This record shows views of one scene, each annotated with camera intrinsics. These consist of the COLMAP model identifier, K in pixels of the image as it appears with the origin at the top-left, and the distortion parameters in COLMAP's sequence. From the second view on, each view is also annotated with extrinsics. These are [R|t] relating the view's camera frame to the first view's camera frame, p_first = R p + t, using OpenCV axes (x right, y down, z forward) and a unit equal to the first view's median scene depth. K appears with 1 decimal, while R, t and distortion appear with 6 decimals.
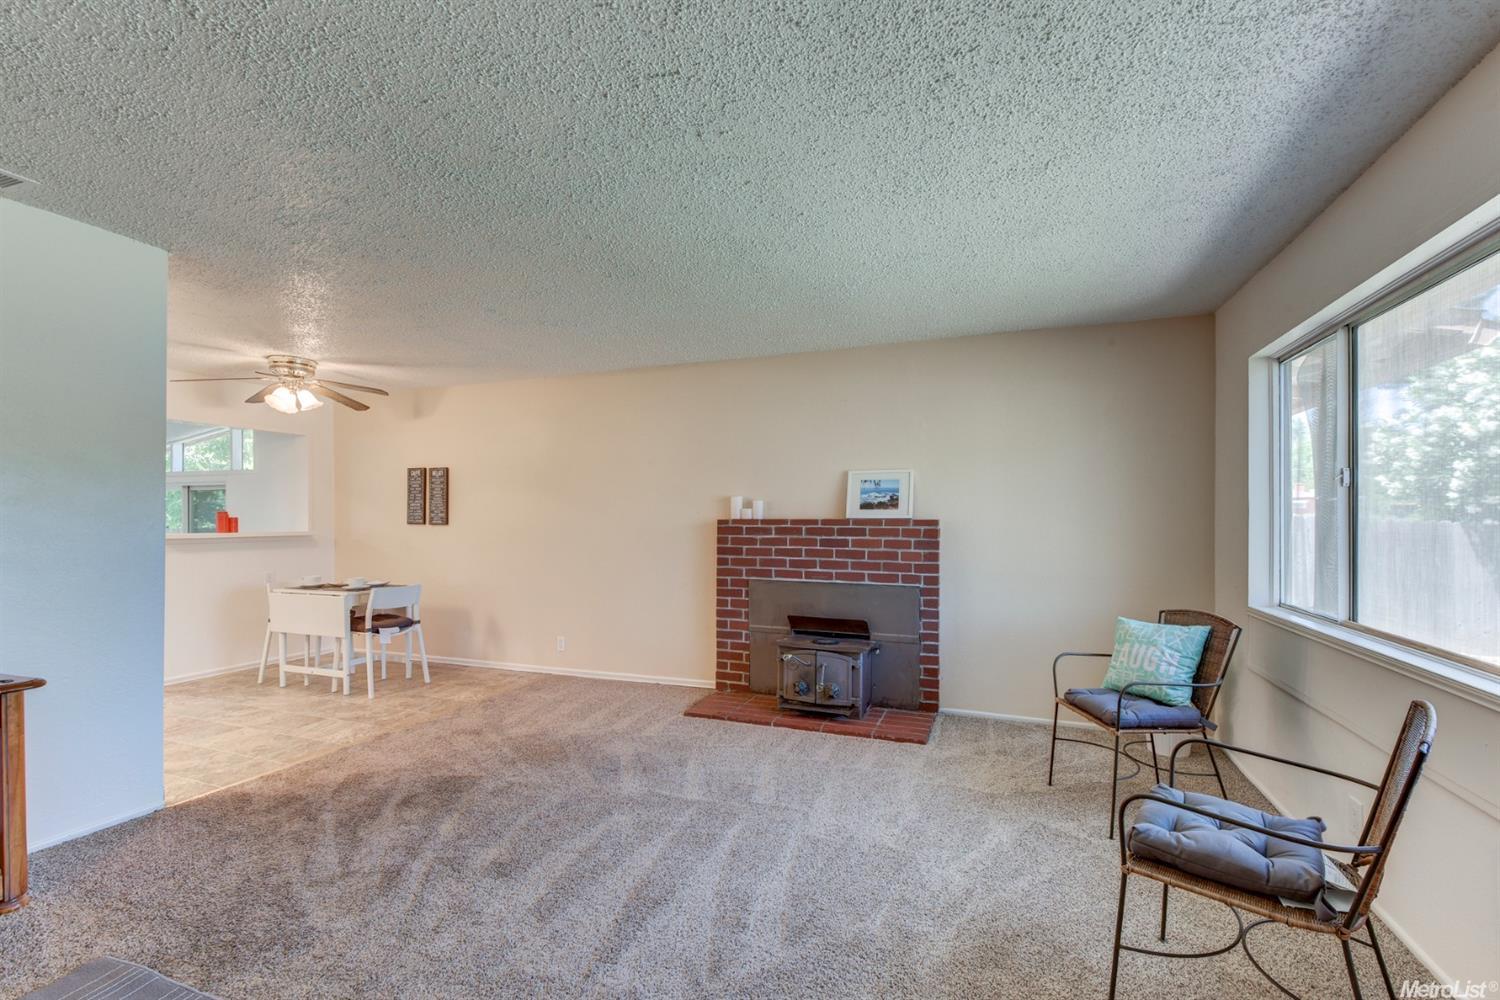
lens RADIAL K [[639.3, 0, 765.4], [0, 639.3, 517.4], [0, 0, 1]] dist [-0.004232, -0.001084]
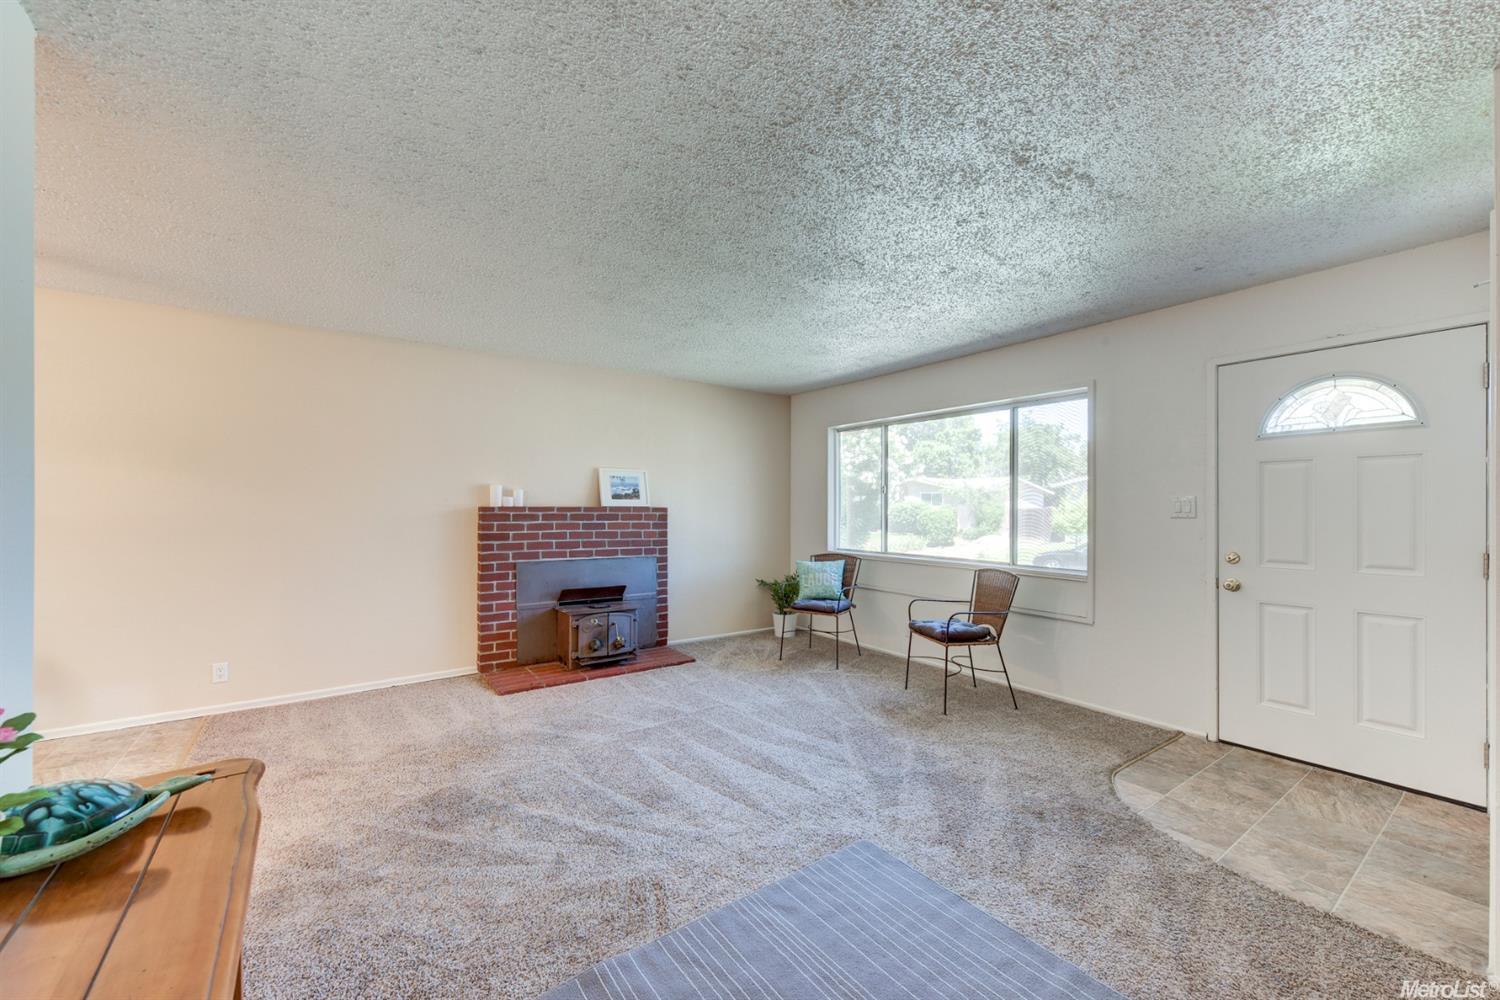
lens RADIAL K [[586.2, 0, 756.8], [0, 586.2, 503.6], [0, 0, 1]] dist [0.001279, -0.000384]
pose [[0.556215, 0.005490, 0.831021, -0.665381], [-0.007395, 0.999971, -0.001657, -0.003921], [-0.831006, -0.005223, 0.556239, 0.118309]]
